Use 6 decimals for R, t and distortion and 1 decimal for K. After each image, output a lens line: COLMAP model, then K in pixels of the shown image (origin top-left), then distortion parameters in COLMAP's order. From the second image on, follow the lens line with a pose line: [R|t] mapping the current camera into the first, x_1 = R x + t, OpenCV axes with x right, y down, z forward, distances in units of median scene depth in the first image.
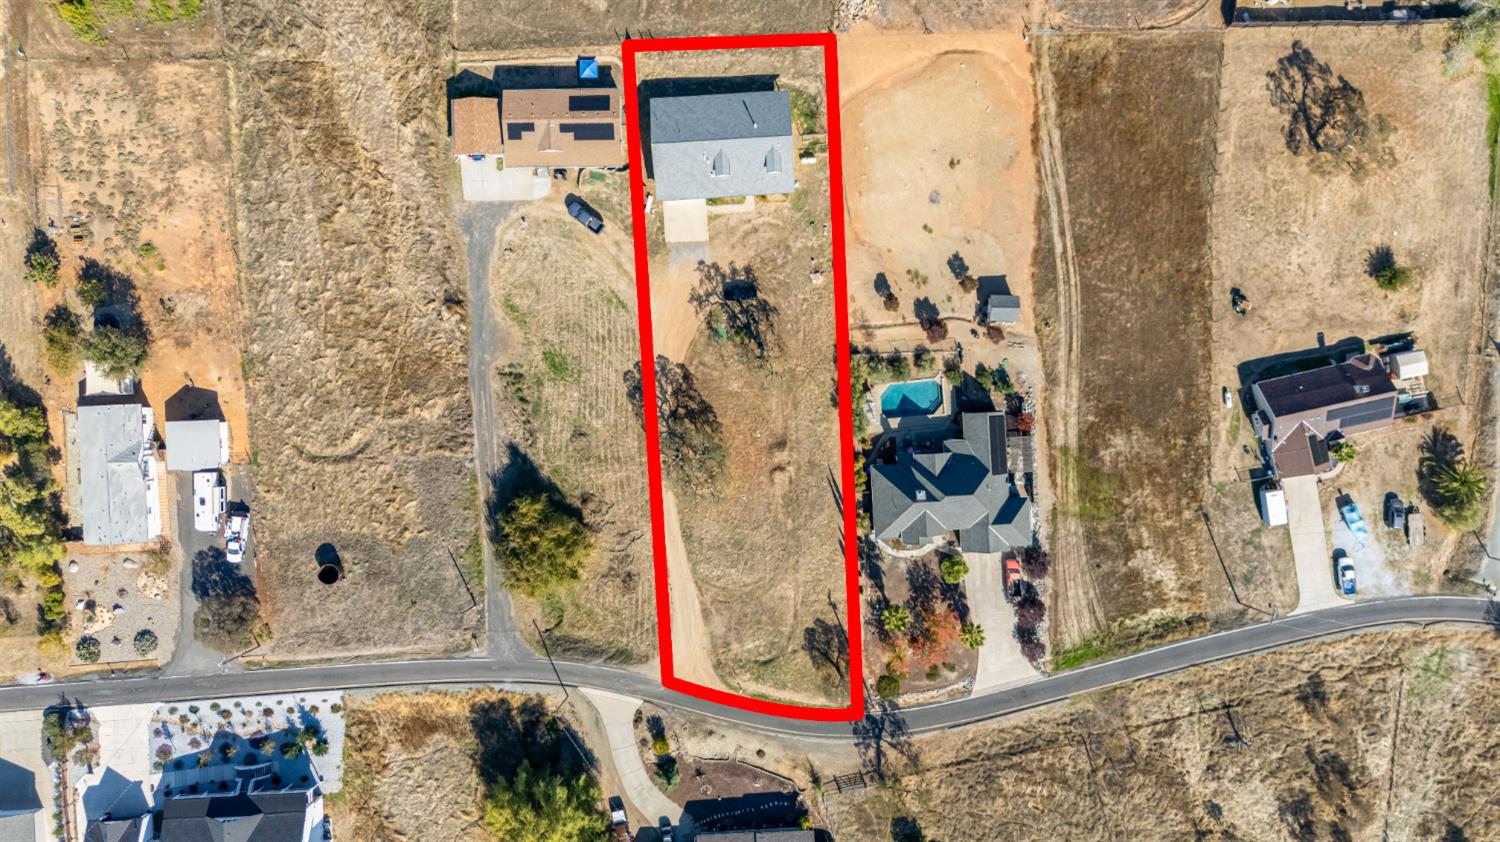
lens RADIAL K [[1100.1, 0, 750.0], [0, 1100.1, 421.0], [0, 0, 1]] dist [0.063226, -0.052973]
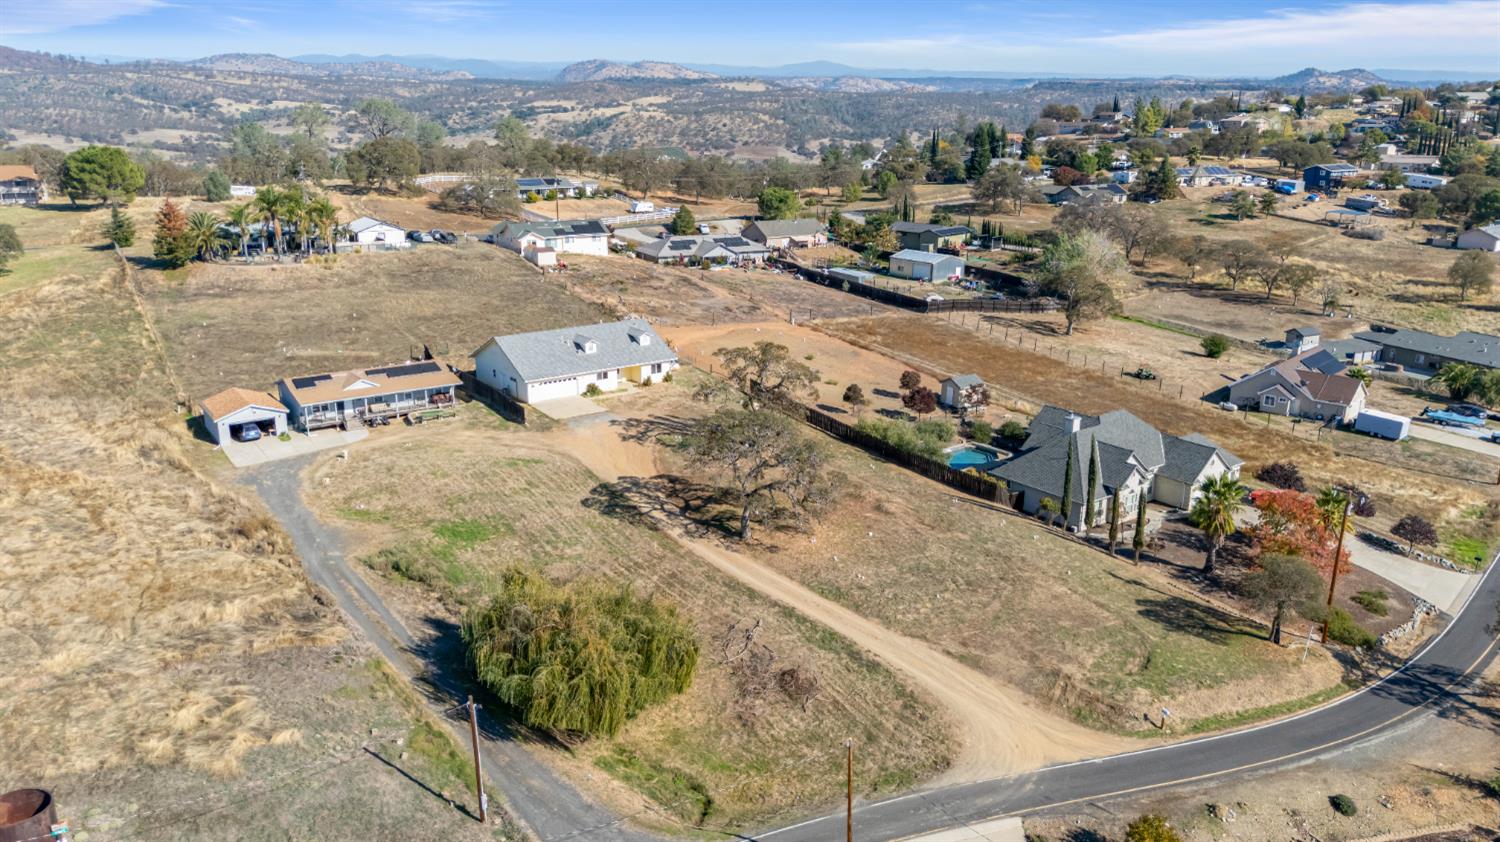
lens RADIAL K [[1110.8, 0, 748.1], [0, 1110.8, 415.9], [0, 0, 1]] dist [0.107973, -0.133352]
pose [[0.828377, -0.138747, 0.542716, -0.358667], [0.560112, 0.219198, -0.798891, 0.477602], [-0.008118, 0.965765, 0.259292, 0.788737]]
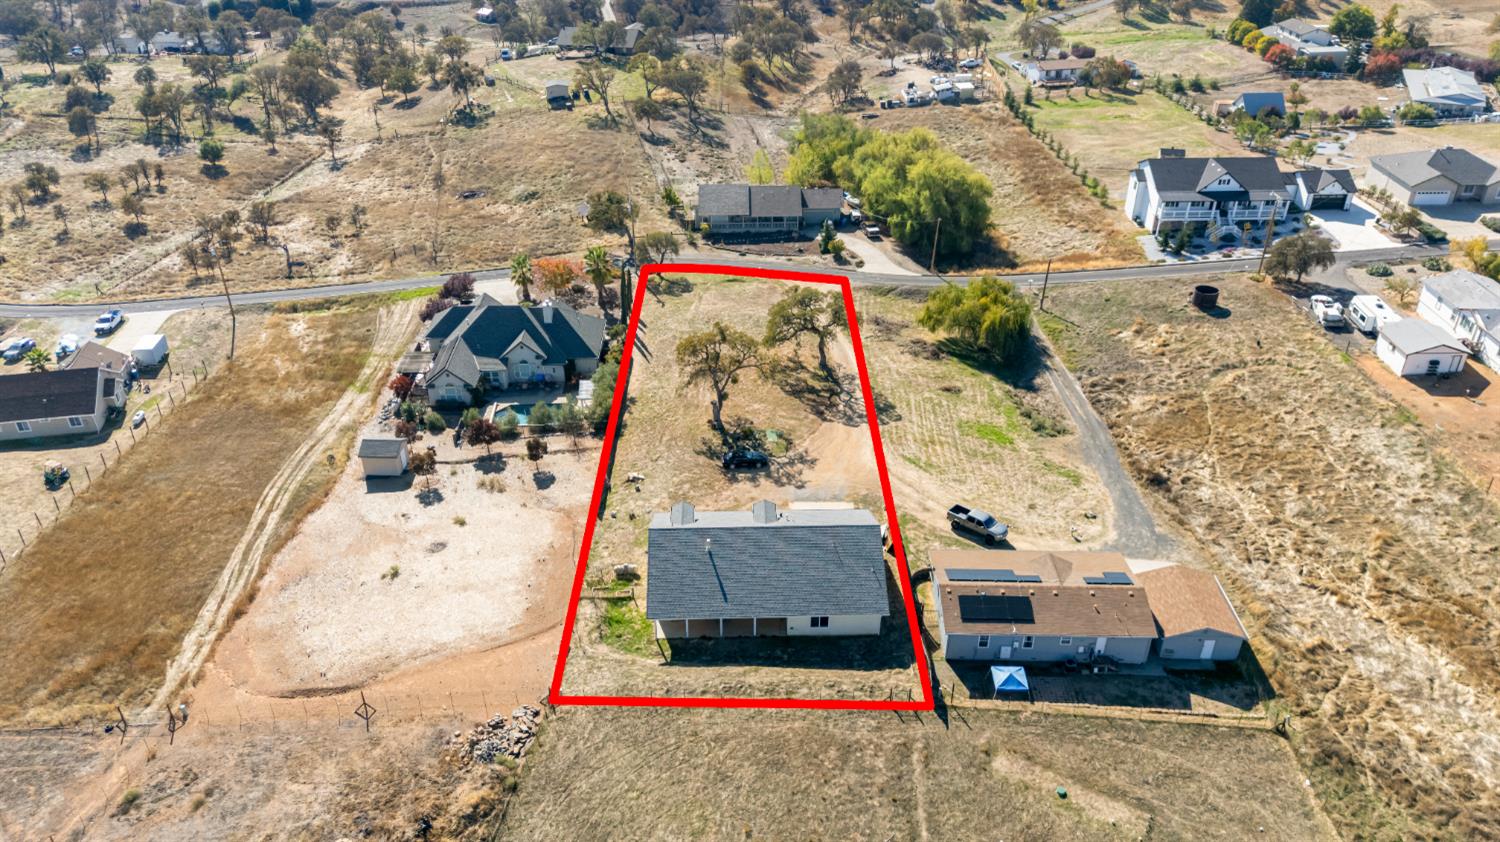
lens RADIAL K [[1100.1, 0, 750.0], [0, 1100.1, 421.0], [0, 0, 1]] dist [0.063226, -0.052973]
pose [[-0.999362, -0.008693, 0.034632, -0.035468], [0.033932, -0.533184, 0.845319, -0.687524], [0.011117, 0.845955, 0.533139, 0.585548]]
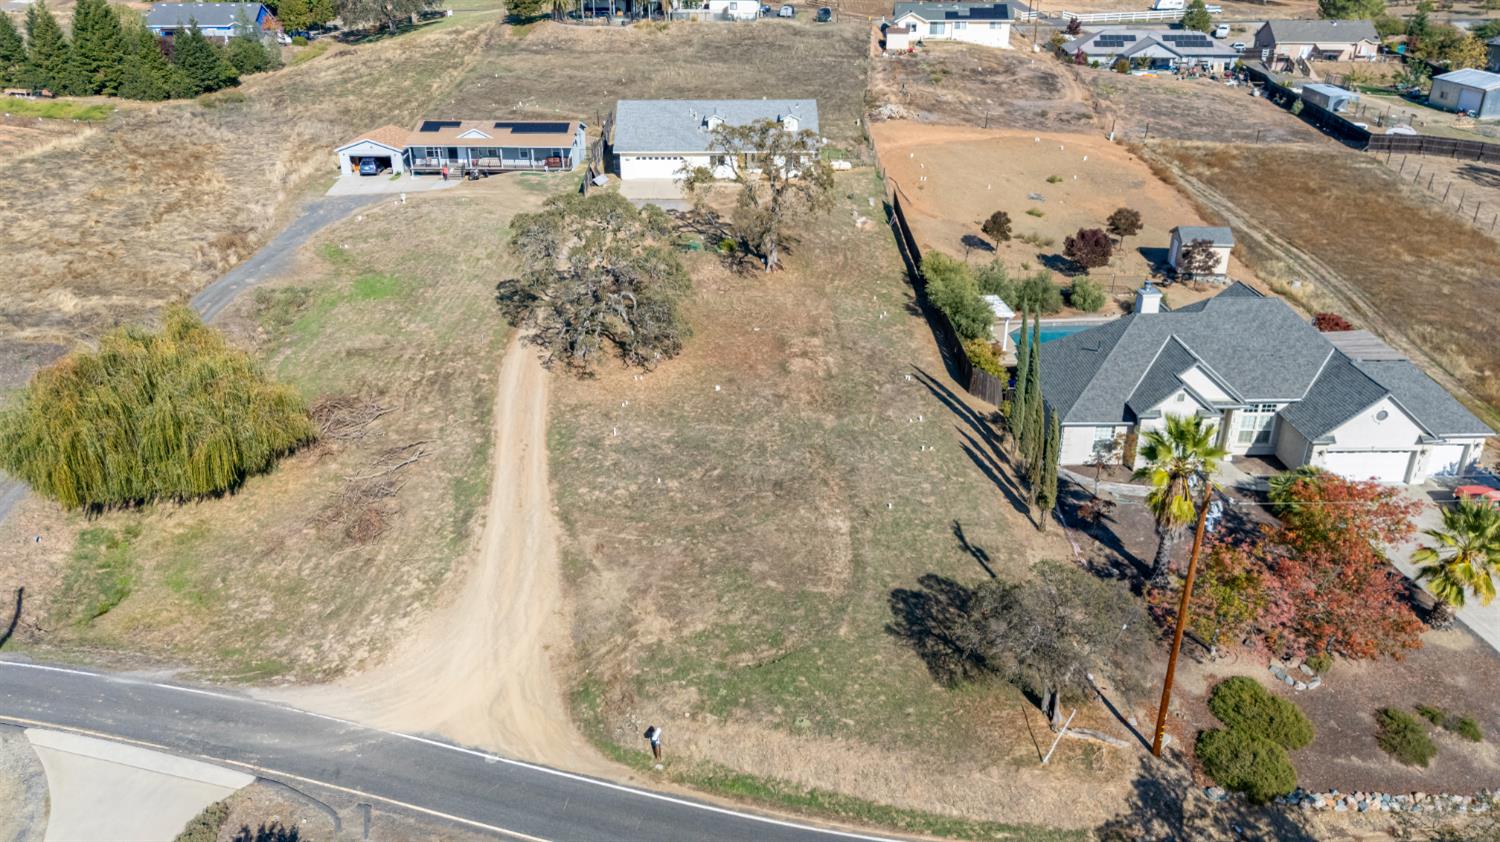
lens RADIAL K [[1100.1, 0, 750.0], [0, 1100.1, 421.0], [0, 0, 1]] dist [0.063226, -0.052973]
pose [[0.999368, 0.022227, -0.027732, 0.018455], [-0.034394, 0.408283, -0.912207, 0.449574], [-0.008953, 0.912585, 0.408789, 0.837787]]
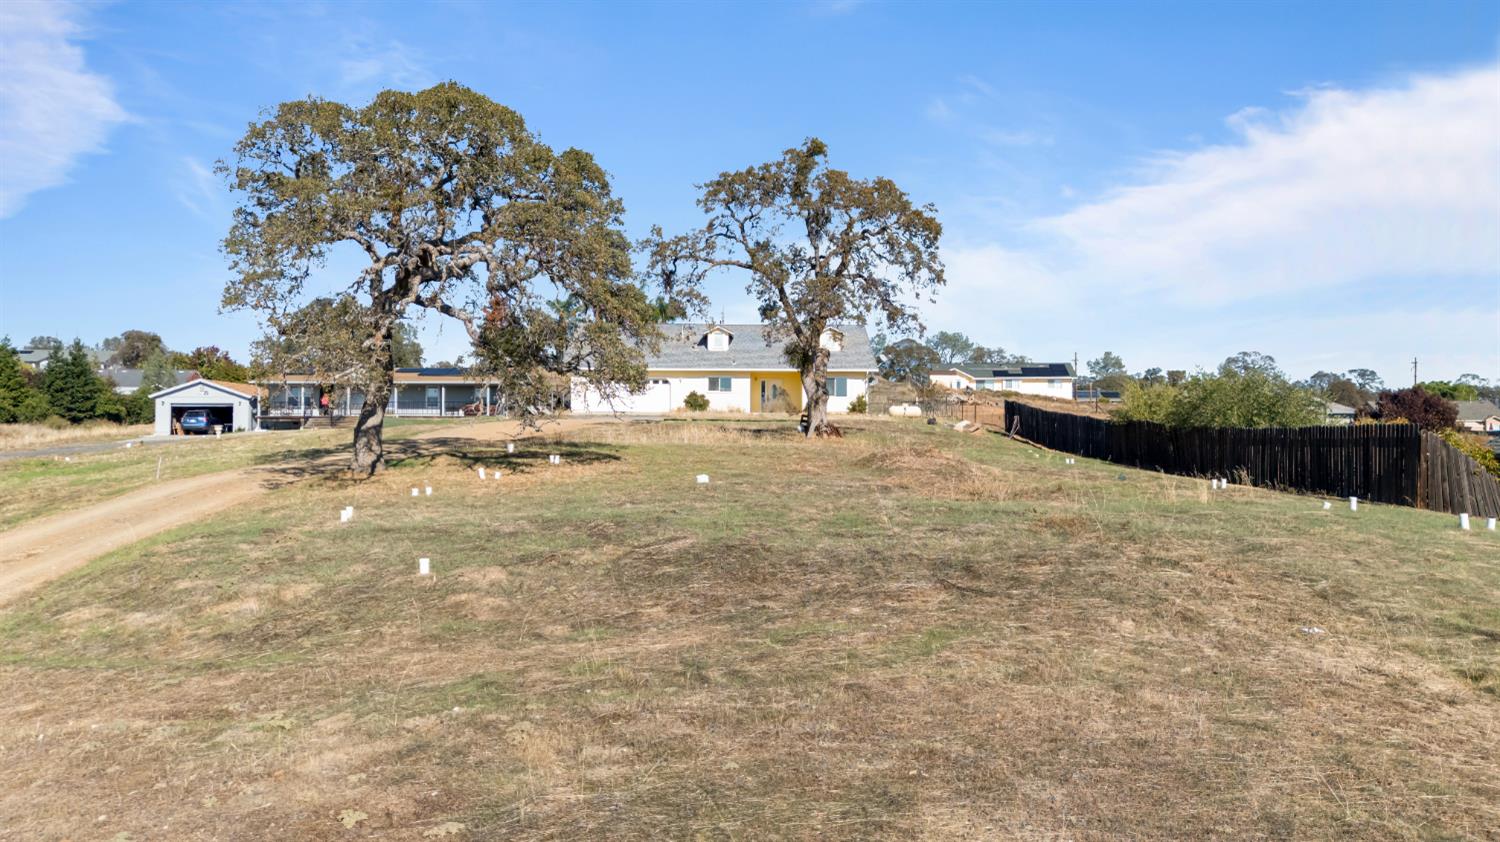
lens RADIAL K [[1100.1, 0, 750.0], [0, 1100.1, 421.0], [0, 0, 1]] dist [0.063226, -0.052973]
pose [[0.999079, 0.012276, -0.041127, 0.006938], [-0.040593, -0.040902, -0.998338, 0.216507], [-0.013938, 0.999088, -0.040366, 0.992443]]
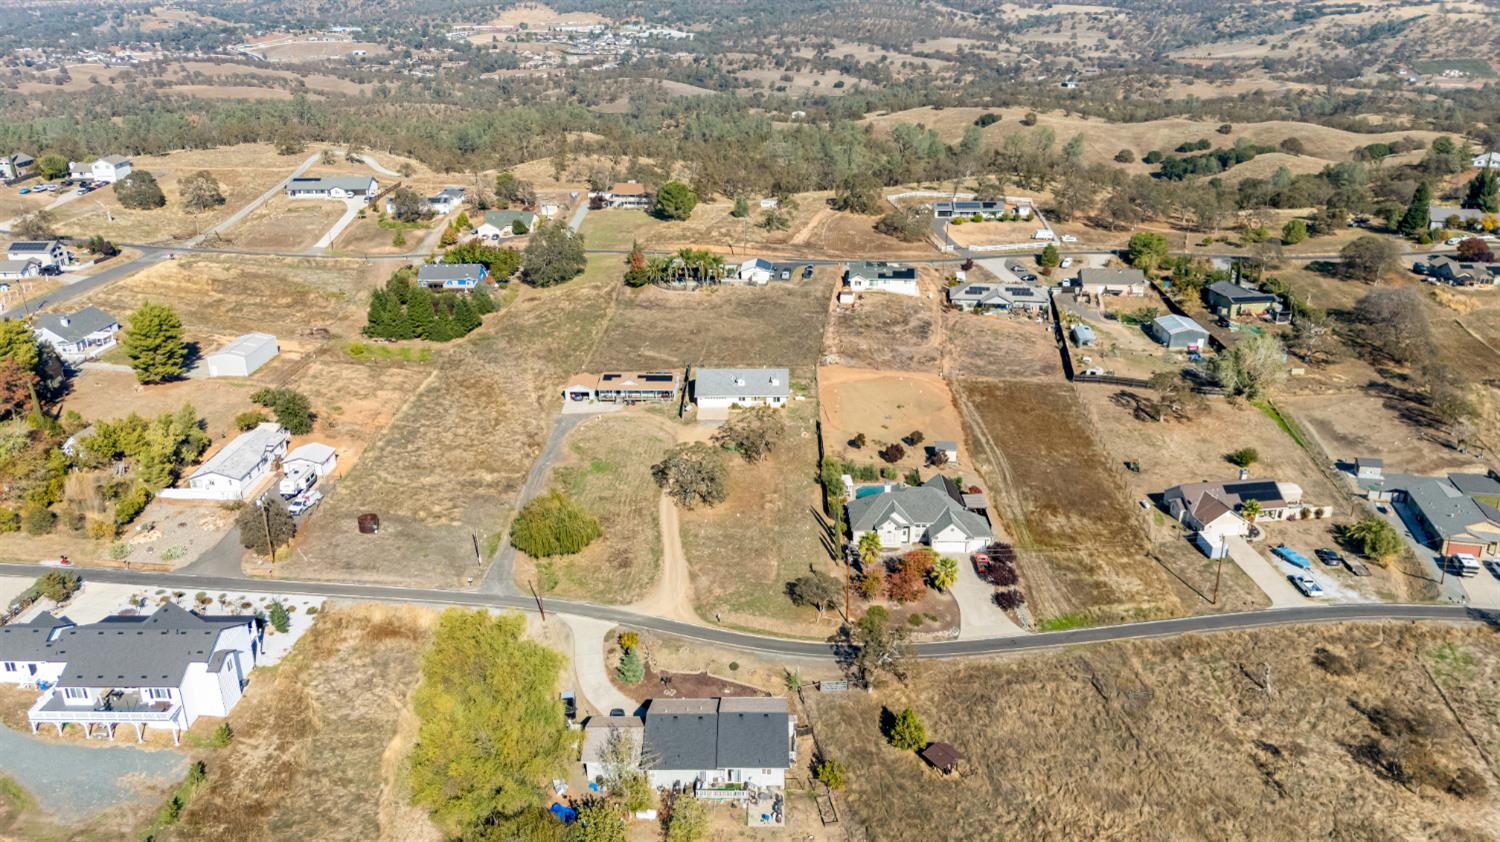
lens RADIAL K [[1117.0, 0, 750.8], [0, 1117.0, 387.1], [0, 0, 1]] dist [0.114136, -0.183884]
pose [[0.997659, 0.023888, -0.064073, 0.079859], [-0.068368, 0.329938, -0.941524, 1.130095], [-0.001351, 0.943700, 0.330799, 0.479130]]
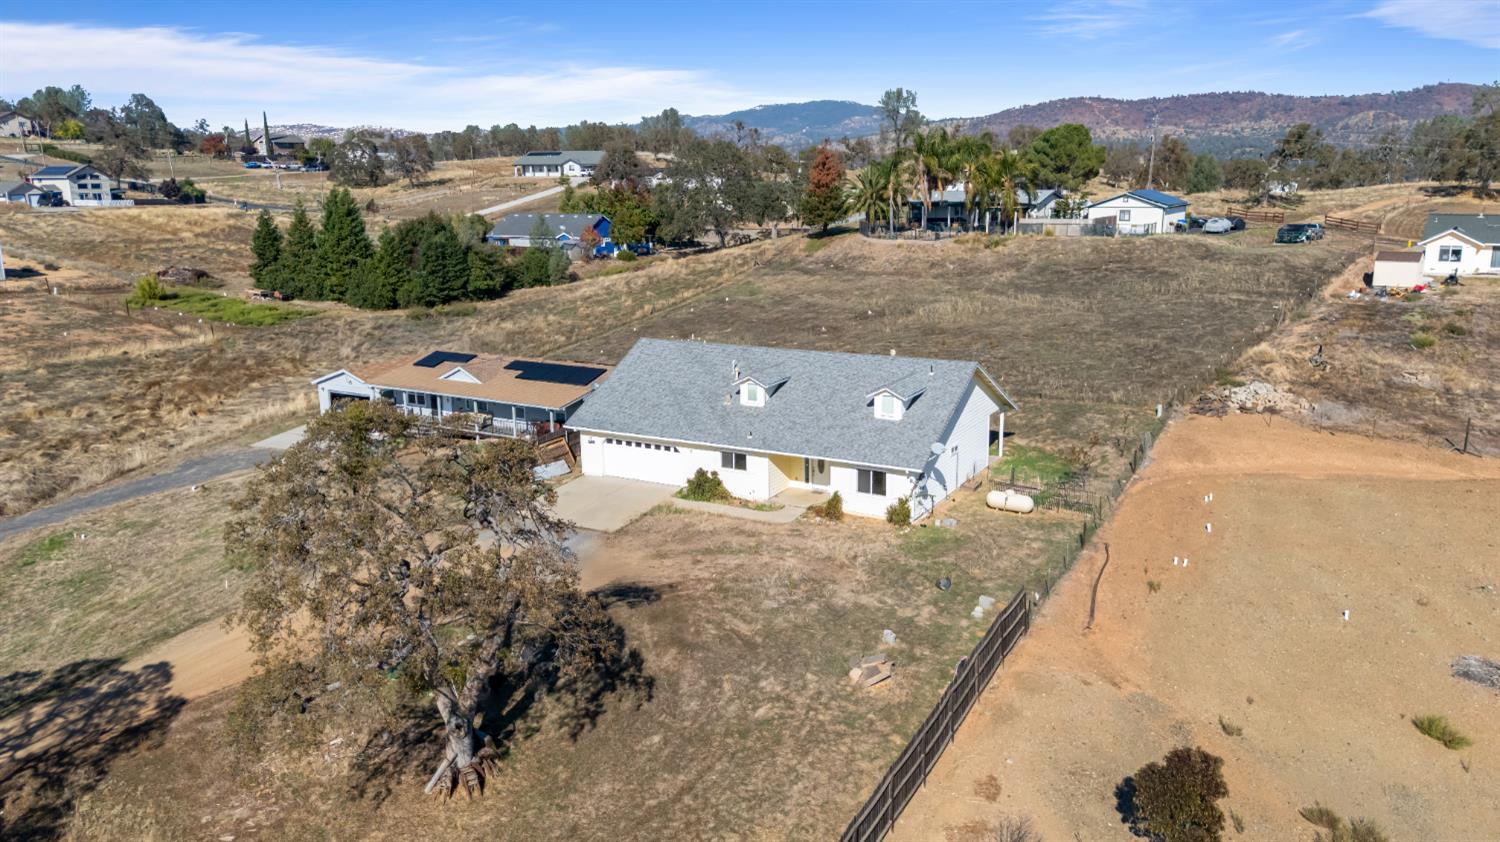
lens RADIAL K [[1139.1, 0, 756.0], [0, 1139.1, 421.8], [0, 0, 1]] dist [0.071197, -0.063331]
pose [[0.842361, 0.115995, -0.526282, 0.158096], [-0.538913, 0.181637, -0.822545, 0.071563], [0.000181, 0.976501, 0.215515, 0.878658]]
